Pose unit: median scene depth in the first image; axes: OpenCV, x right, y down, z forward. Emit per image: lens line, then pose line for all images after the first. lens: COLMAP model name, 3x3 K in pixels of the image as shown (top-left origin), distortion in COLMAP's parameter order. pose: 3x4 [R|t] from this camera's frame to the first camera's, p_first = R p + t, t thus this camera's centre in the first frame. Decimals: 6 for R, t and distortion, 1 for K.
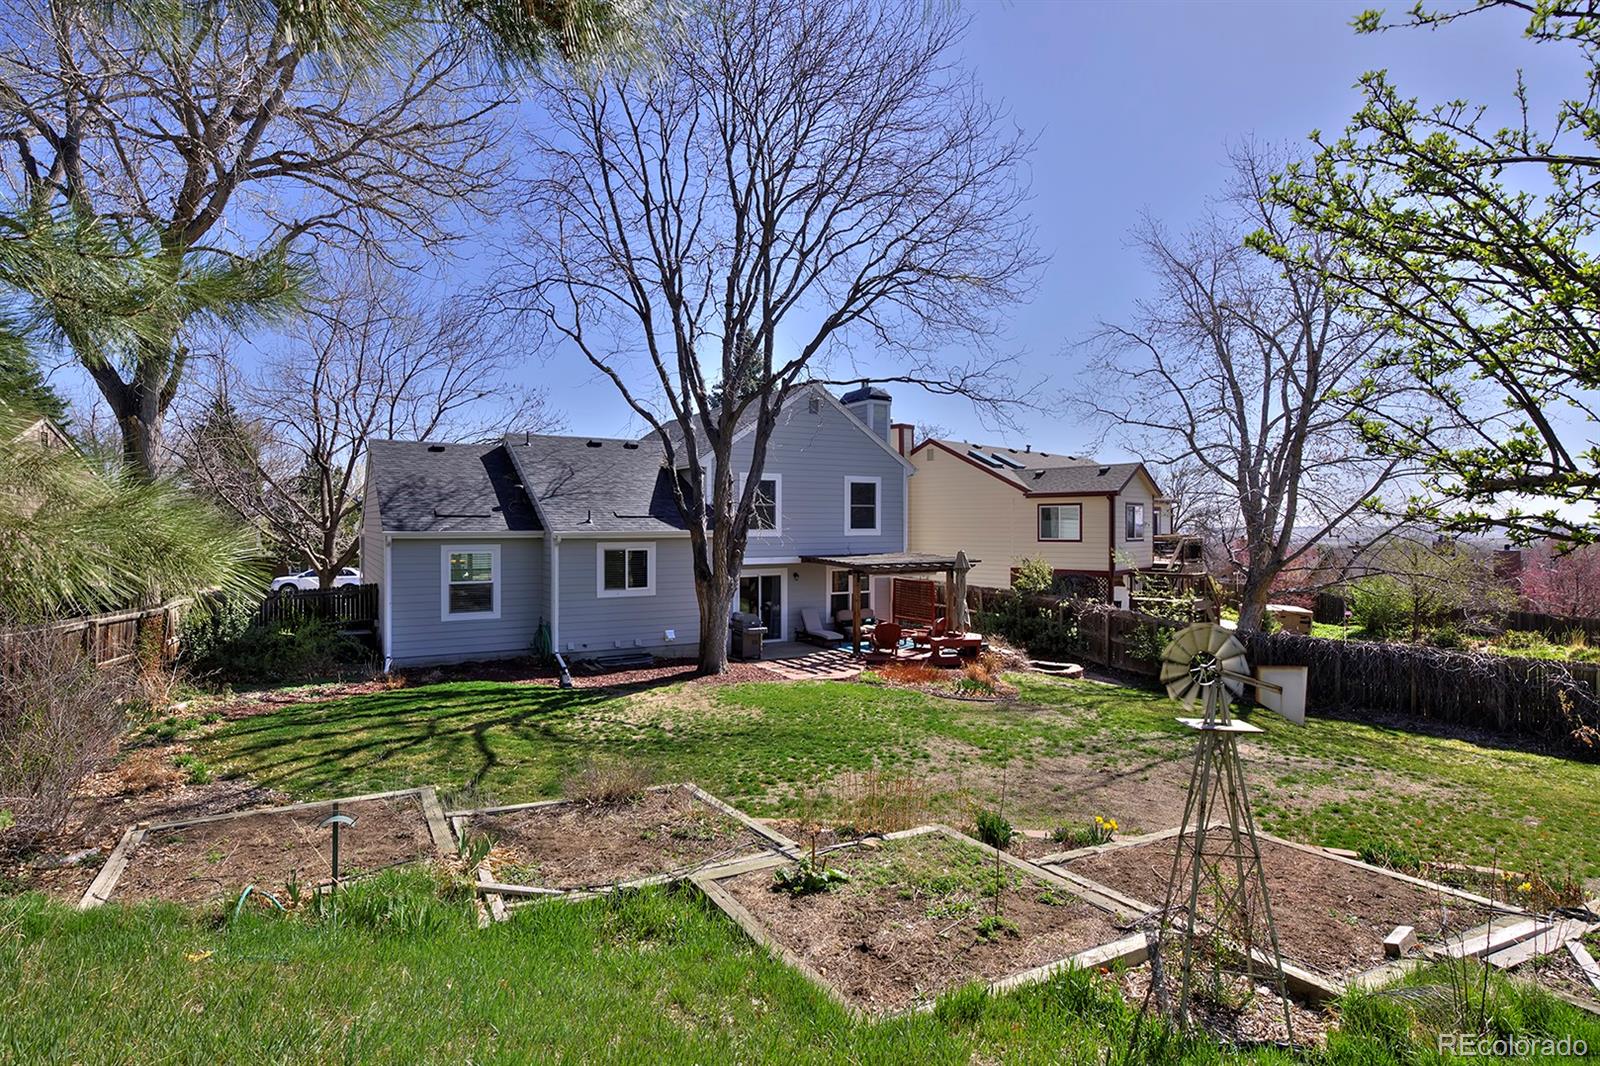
lens RADIAL K [[874.5, 0, 810.3], [0, 874.5, 539.6], [0, 0, 1]] dist [-0.008375, -0.000040]
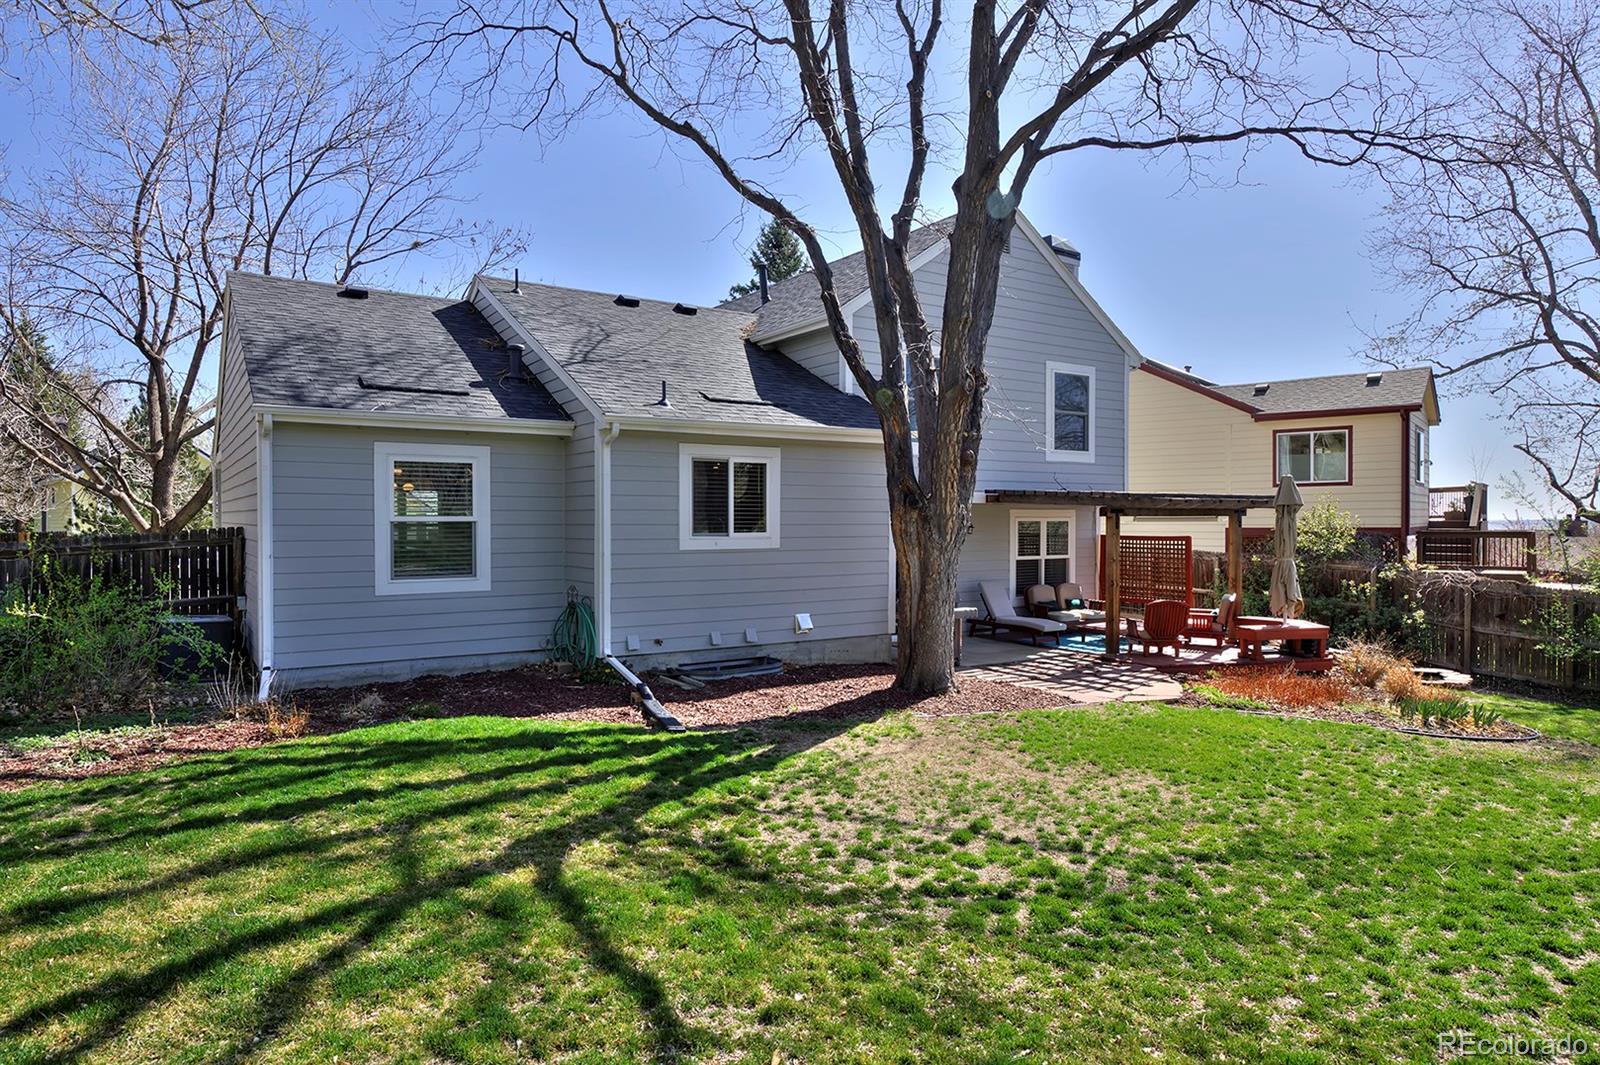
lens RADIAL K [[994.3, 0, 815.8], [0, 994.3, 538.9], [0, 0, 1]] dist [-0.003614, -0.000957]
pose [[0.998173, -0.002475, 0.060373, -0.198704], [0.002334, 0.999994, 0.002414, 0.058702], [-0.060379, -0.002268, 0.998173, 0.403738]]
